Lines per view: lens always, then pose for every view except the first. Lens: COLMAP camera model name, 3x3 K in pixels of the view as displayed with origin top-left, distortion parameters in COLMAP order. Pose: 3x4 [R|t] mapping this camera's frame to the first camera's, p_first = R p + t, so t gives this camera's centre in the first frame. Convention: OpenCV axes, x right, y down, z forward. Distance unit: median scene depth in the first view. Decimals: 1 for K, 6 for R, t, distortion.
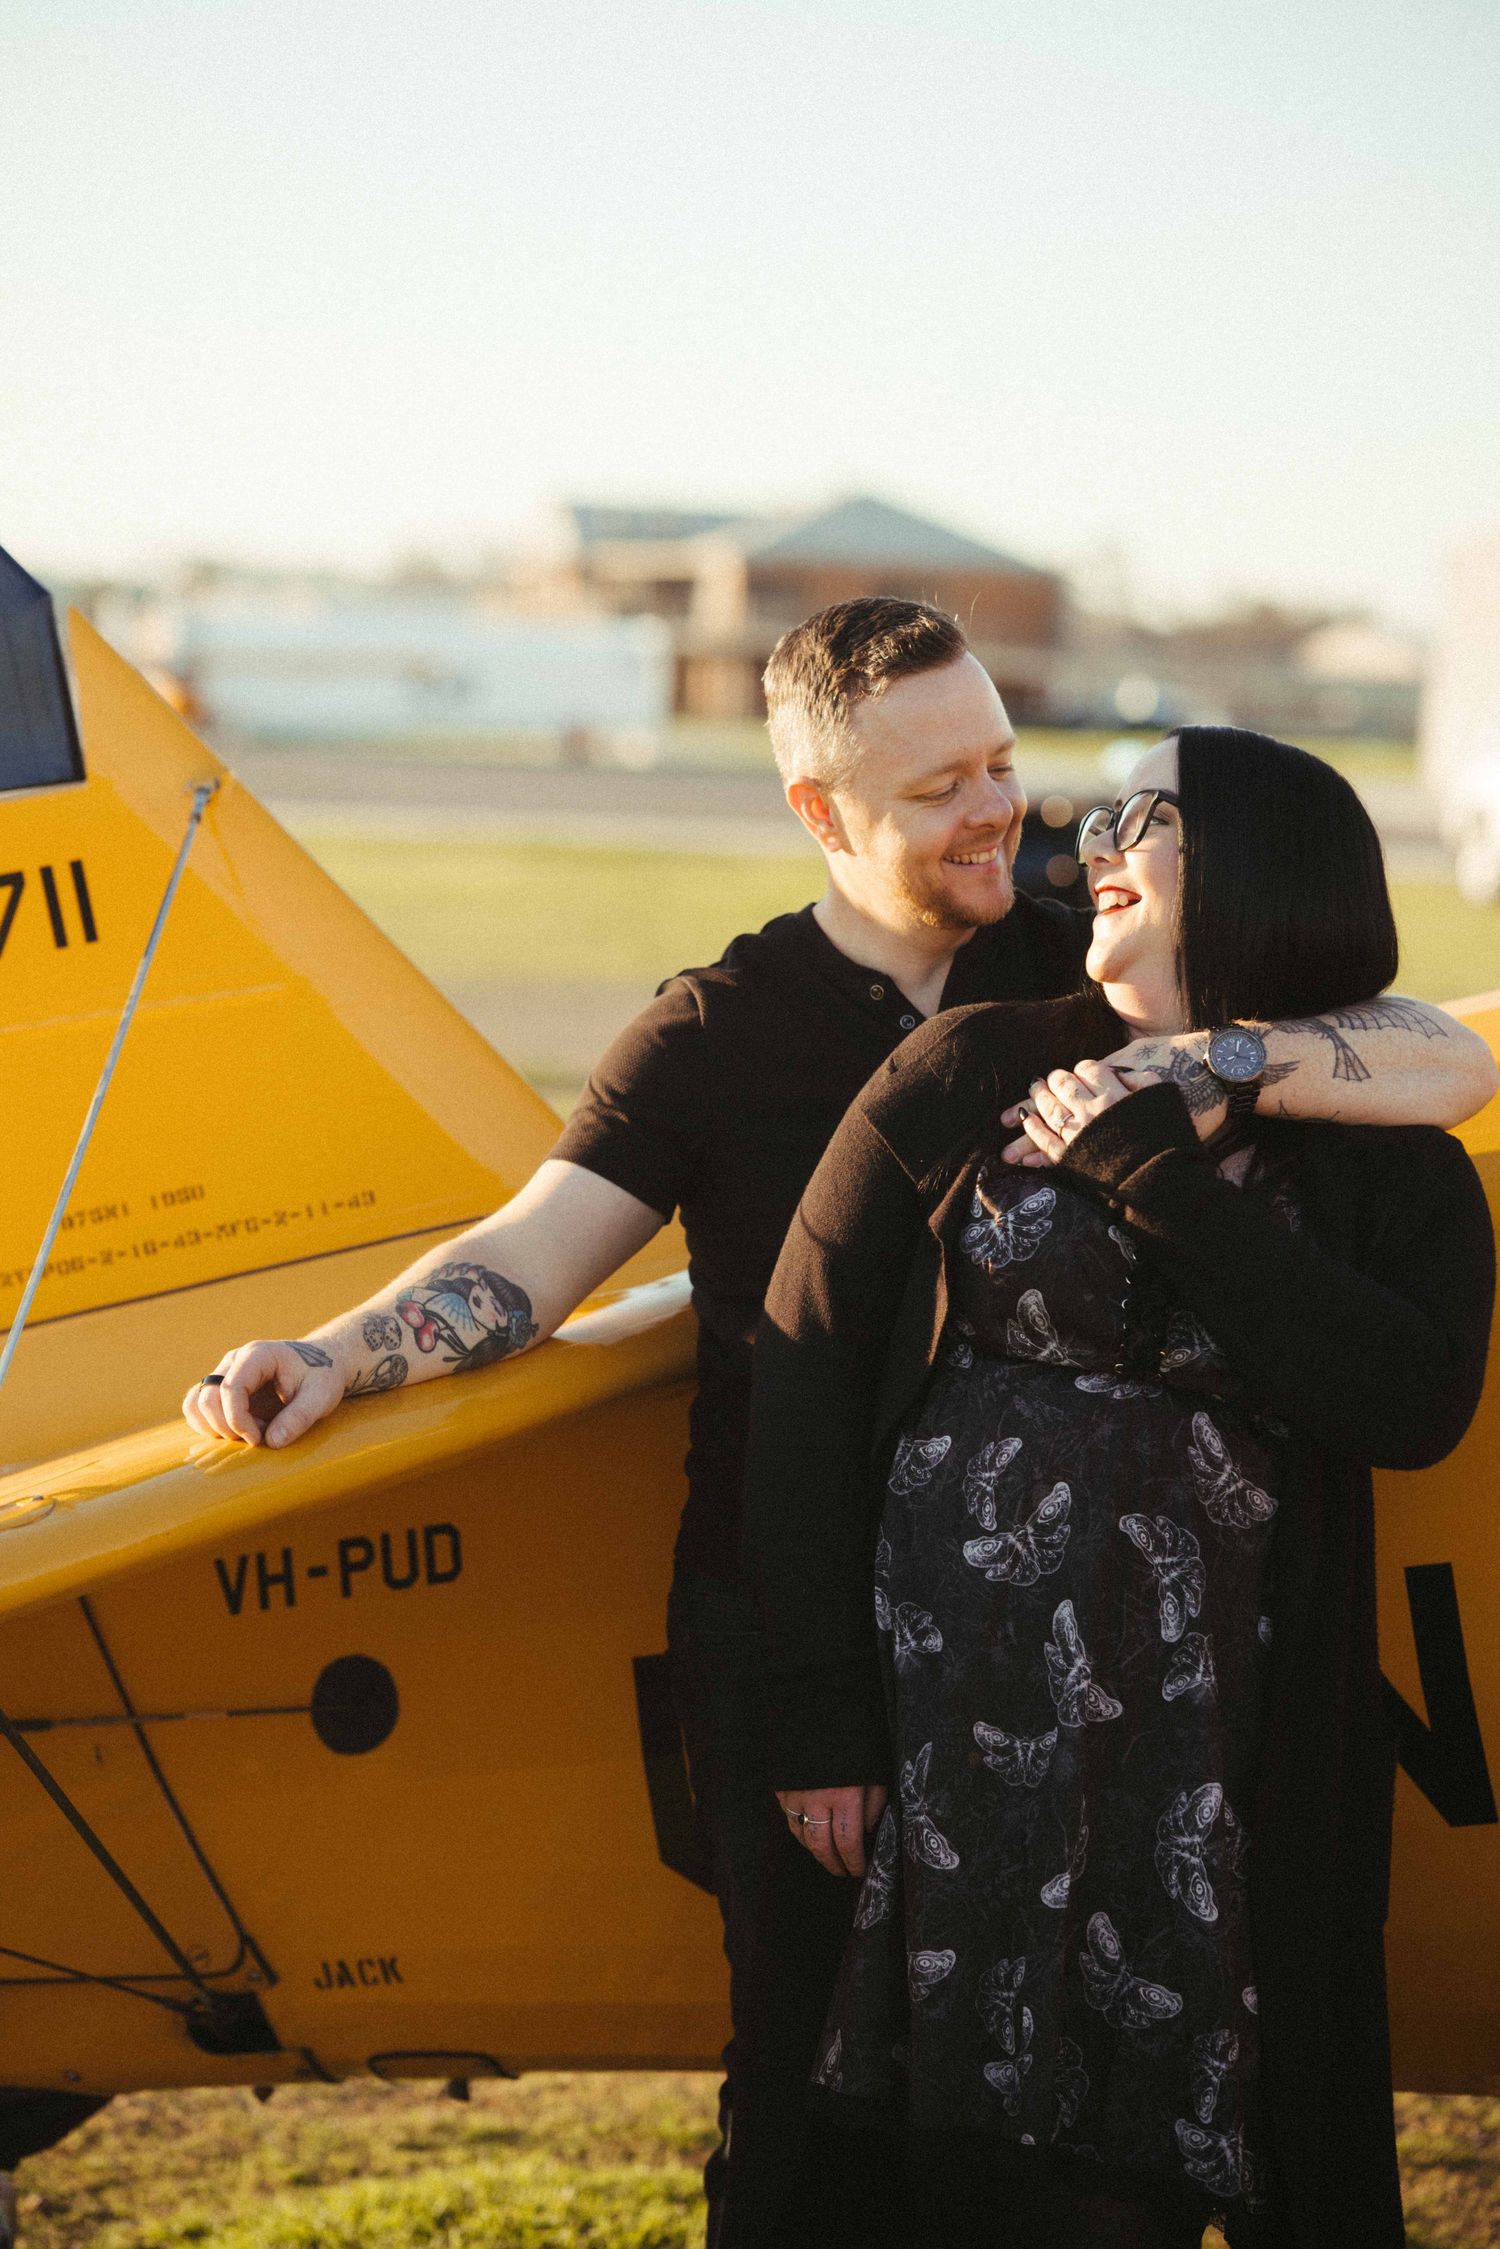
lens RADIAL K [[5448.4, 0, 750.0], [0, 5448.4, 1124.5], [0, 0, 1]] dist [0.716259, 0.275728]
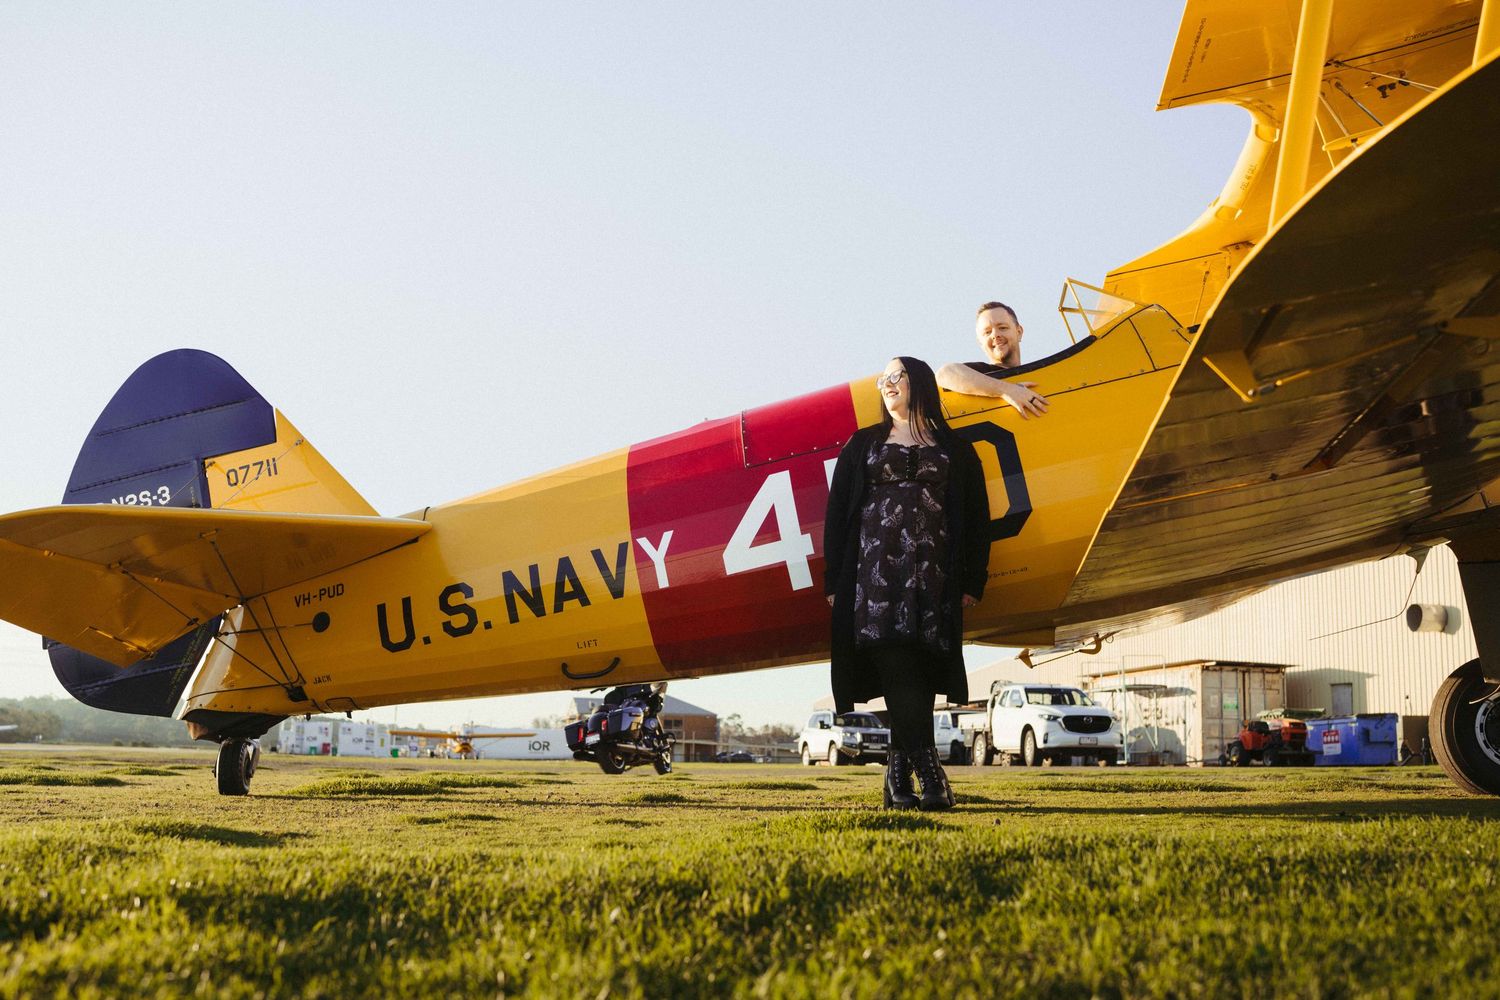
lens RADIAL K [[1522.9, 0, 750.0], [0, 1522.9, 500.0], [0, 0, 1]] dist [-0.181753, 0.189230]
pose [[0.996857, -0.014964, 0.077793, 0.190243], [0.033641, 0.969018, -0.244689, 0.323259], [-0.071721, 0.246537, 0.966476, -0.278165]]
